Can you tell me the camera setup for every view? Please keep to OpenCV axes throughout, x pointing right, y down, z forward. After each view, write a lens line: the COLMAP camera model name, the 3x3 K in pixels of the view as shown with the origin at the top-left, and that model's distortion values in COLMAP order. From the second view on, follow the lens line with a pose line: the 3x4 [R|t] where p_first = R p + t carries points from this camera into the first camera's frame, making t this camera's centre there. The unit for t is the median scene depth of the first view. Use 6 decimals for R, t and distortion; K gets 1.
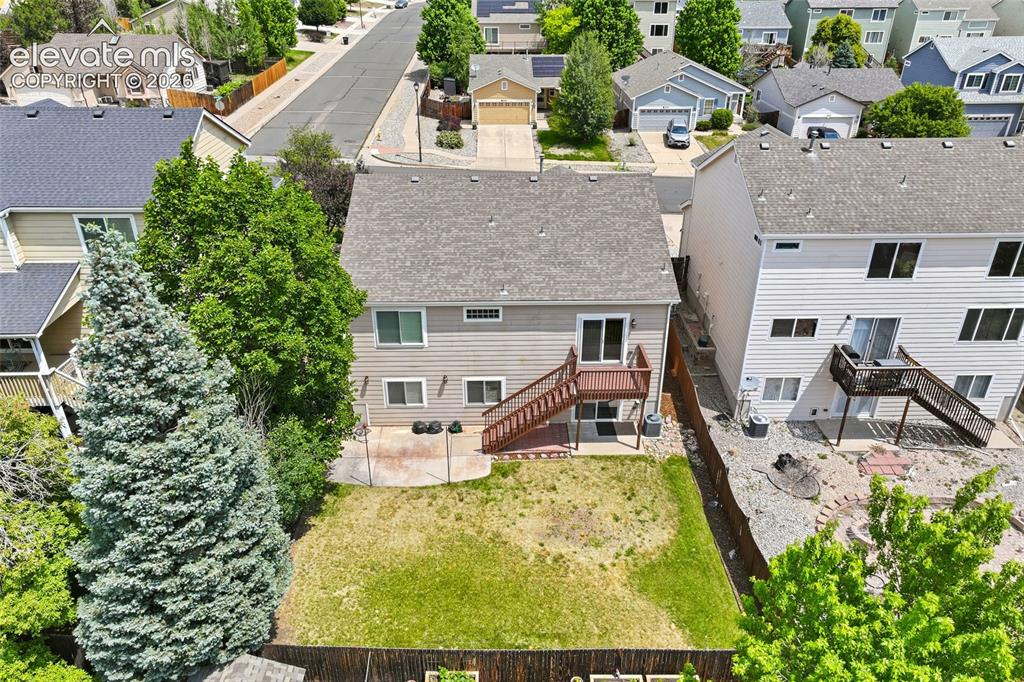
lens RADIAL K [[720.2, 0, 516.6], [0, 720.2, 336.2], [0, 0, 1]] dist [0.005500, 0.002229]
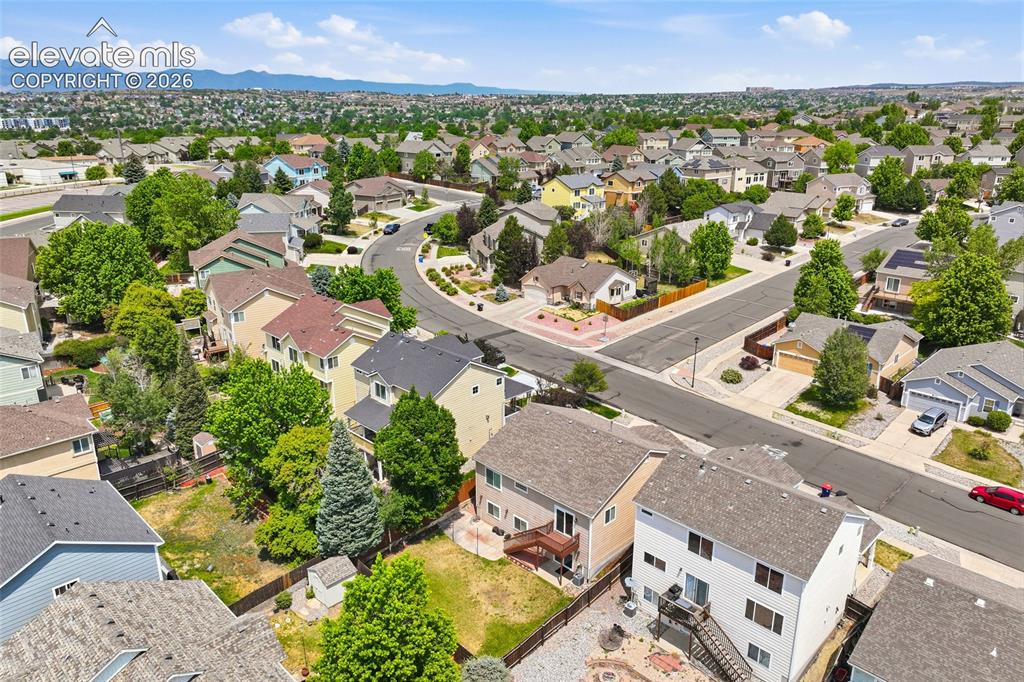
lens RADIAL K [[720.2, 0, 516.6], [0, 720.2, 336.2], [0, 0, 1]] dist [0.005500, 0.002229]
pose [[0.690681, 0.222133, -0.688198, 1.252911], [-0.339011, 0.940062, -0.036806, -0.351730], [0.638773, 0.258728, 0.724588, -0.620227]]
